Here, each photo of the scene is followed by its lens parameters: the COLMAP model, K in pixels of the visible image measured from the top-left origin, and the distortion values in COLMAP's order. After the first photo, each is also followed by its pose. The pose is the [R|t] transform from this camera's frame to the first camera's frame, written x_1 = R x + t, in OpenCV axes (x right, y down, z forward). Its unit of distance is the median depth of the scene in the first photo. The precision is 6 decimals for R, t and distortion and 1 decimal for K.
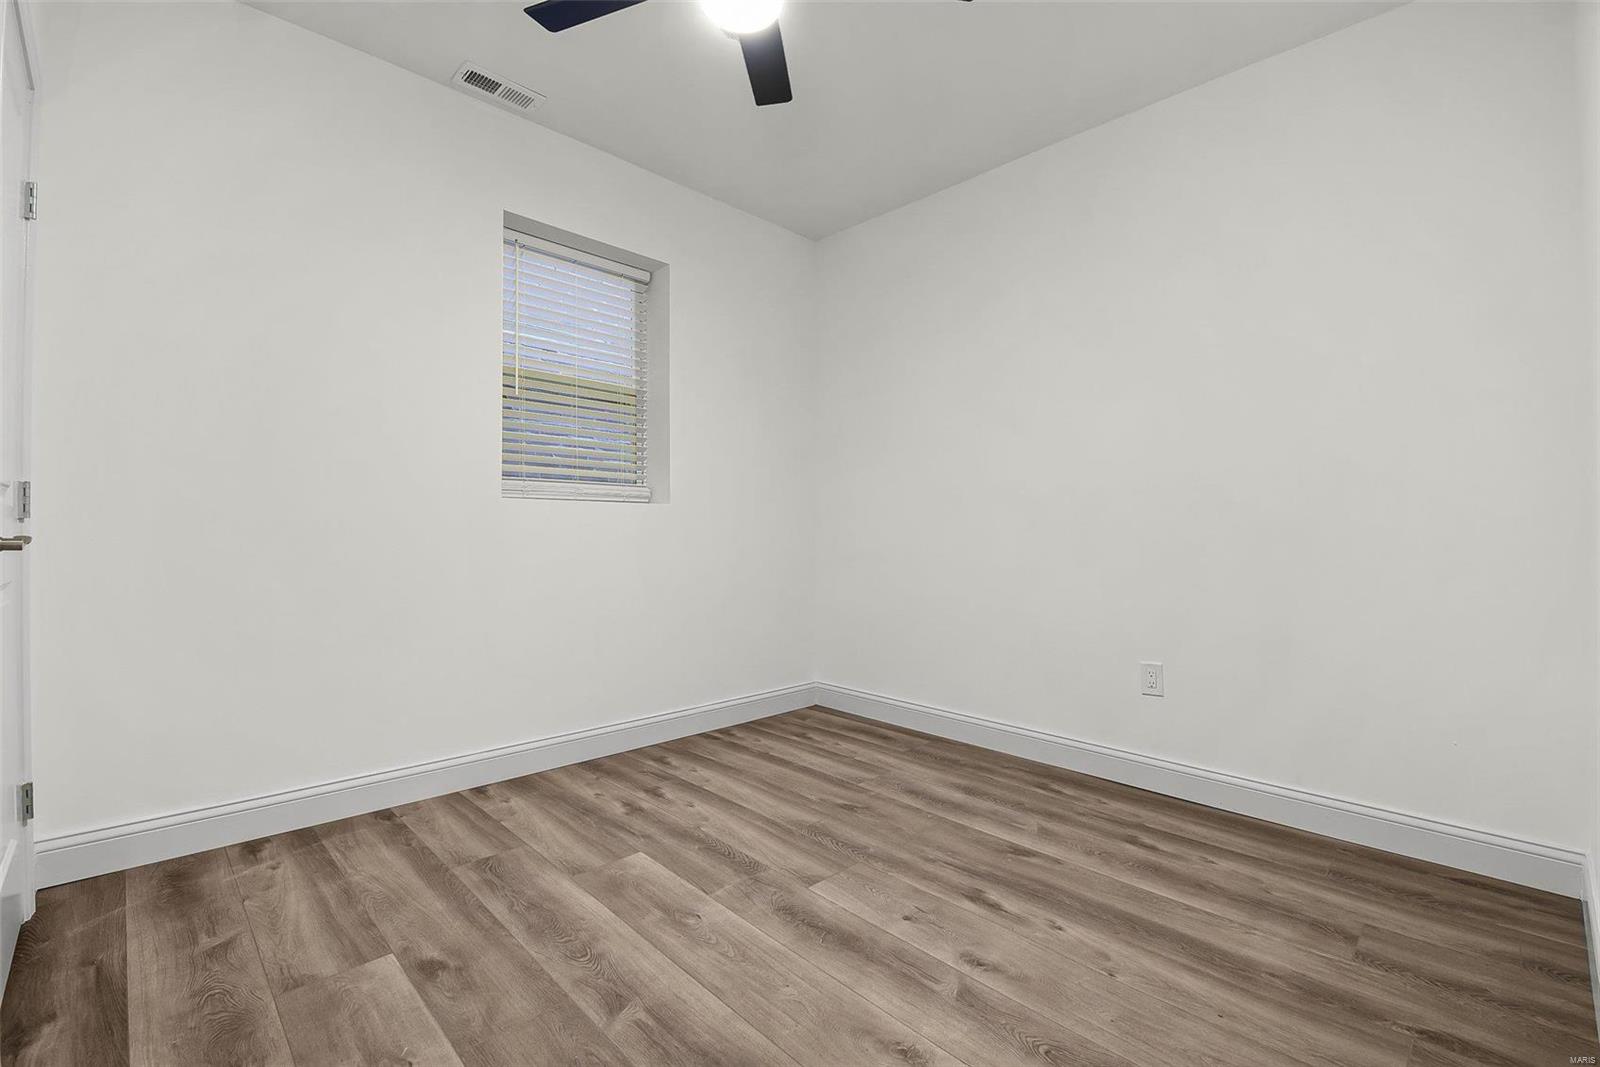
lens RADIAL K [[690.6, 0, 800.0], [0, 690.6, 533.5], [0, 0, 1]] dist [-0.001689, -0.010805]
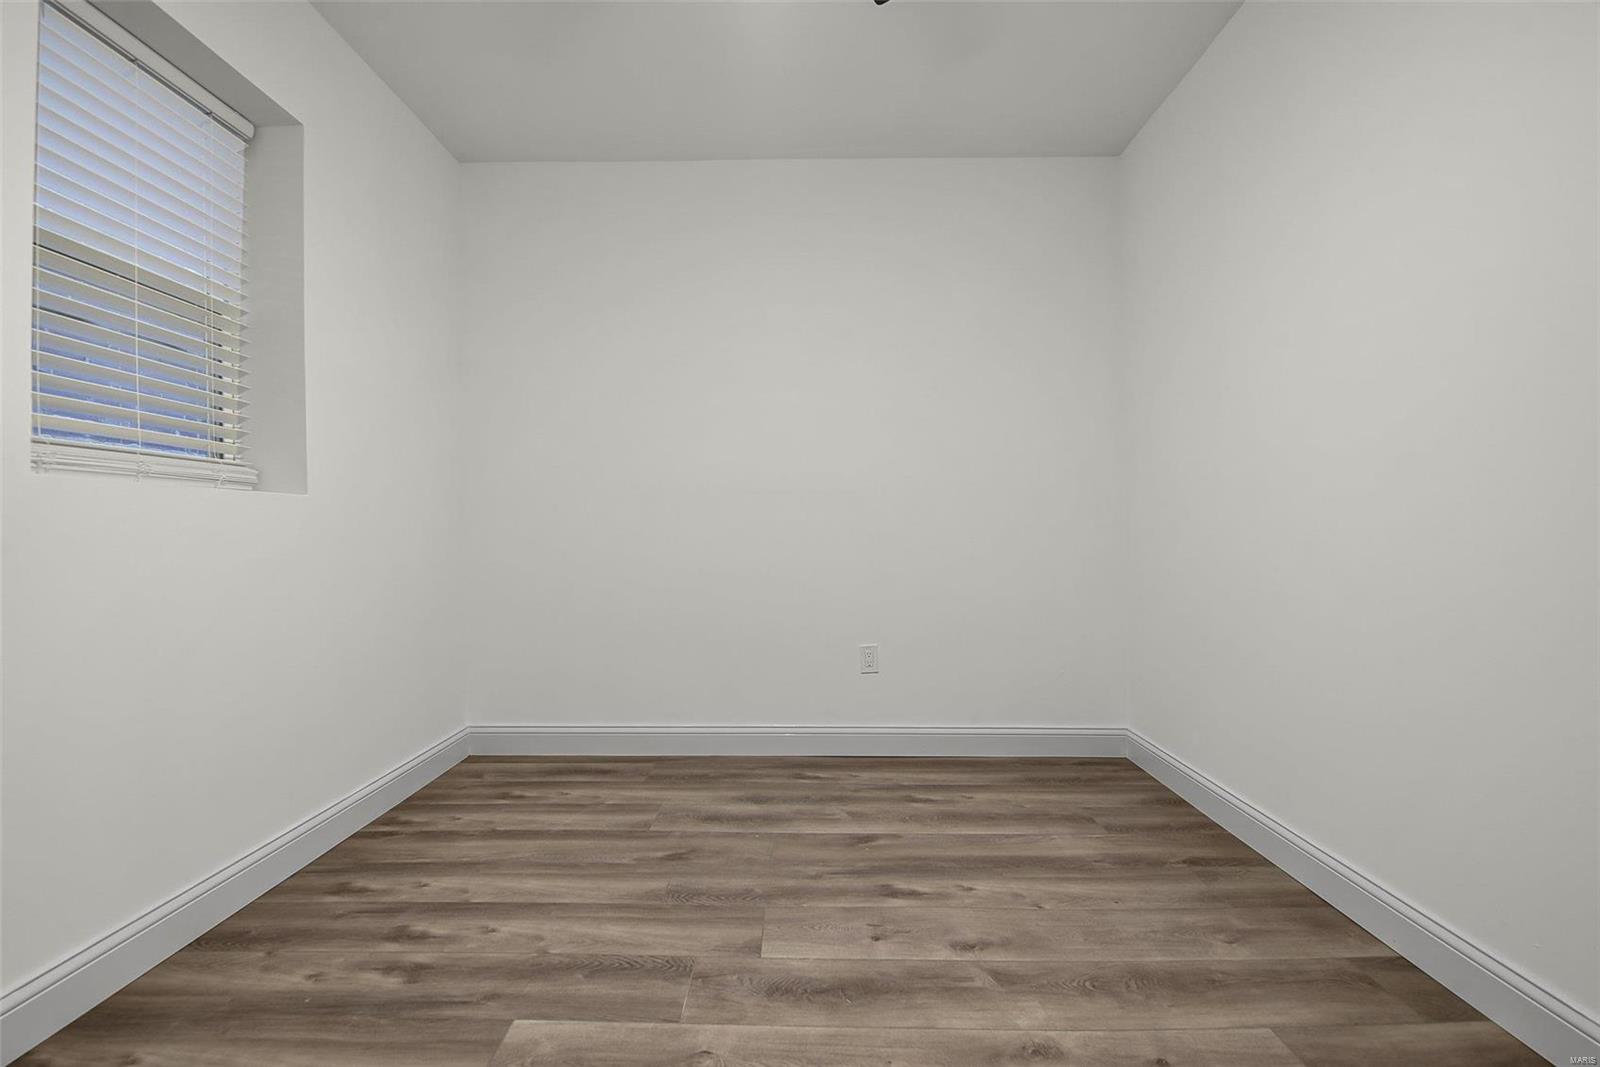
lens RADIAL K [[699.8, 0, 794.5], [0, 699.8, 531.2], [0, 0, 1]] dist [-0.001410, -0.011175]
pose [[0.707684, -0.011392, 0.706438, -0.457461], [0.011611, 0.999922, 0.004493, -0.010146], [-0.706434, 0.005023, 0.707761, 0.295669]]
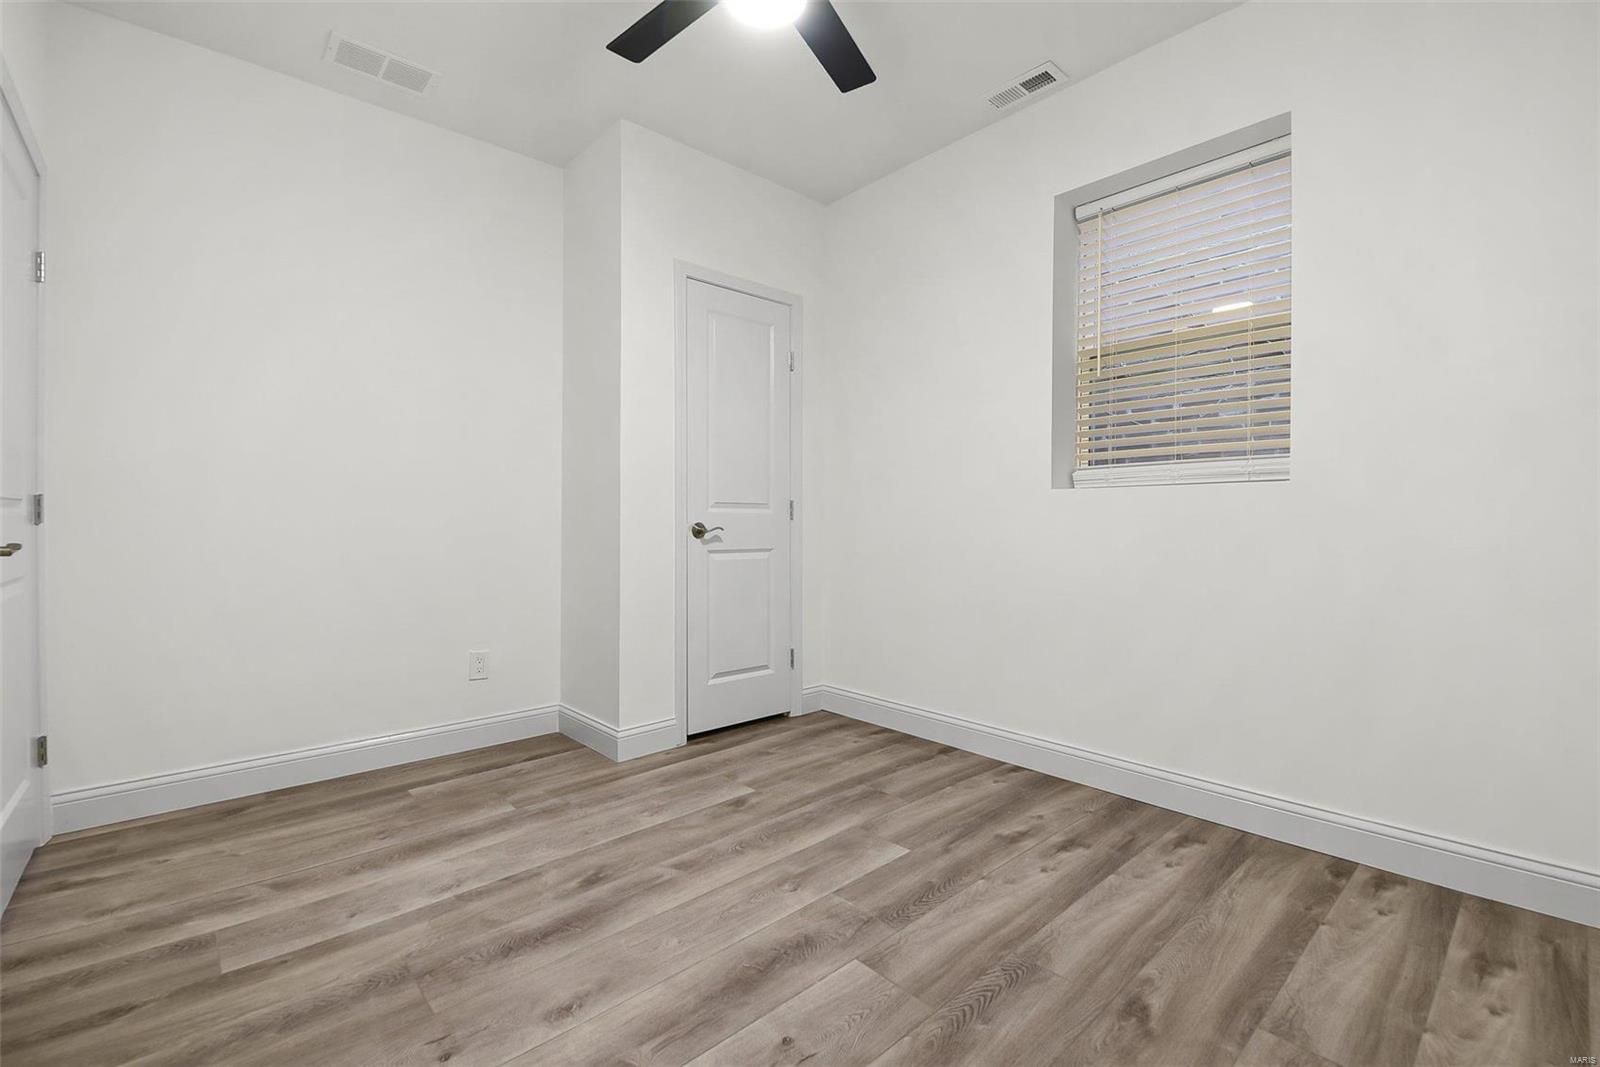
lens RADIAL K [[699.8, 0, 794.5], [0, 699.8, 531.2], [0, 0, 1]] dist [-0.001410, -0.011175]
pose [[-0.045485, 0.008522, -0.998929, 0.682751], [-0.002540, 0.999959, 0.008647, 0.000755], [0.998962, 0.002930, -0.045461, 0.788064]]
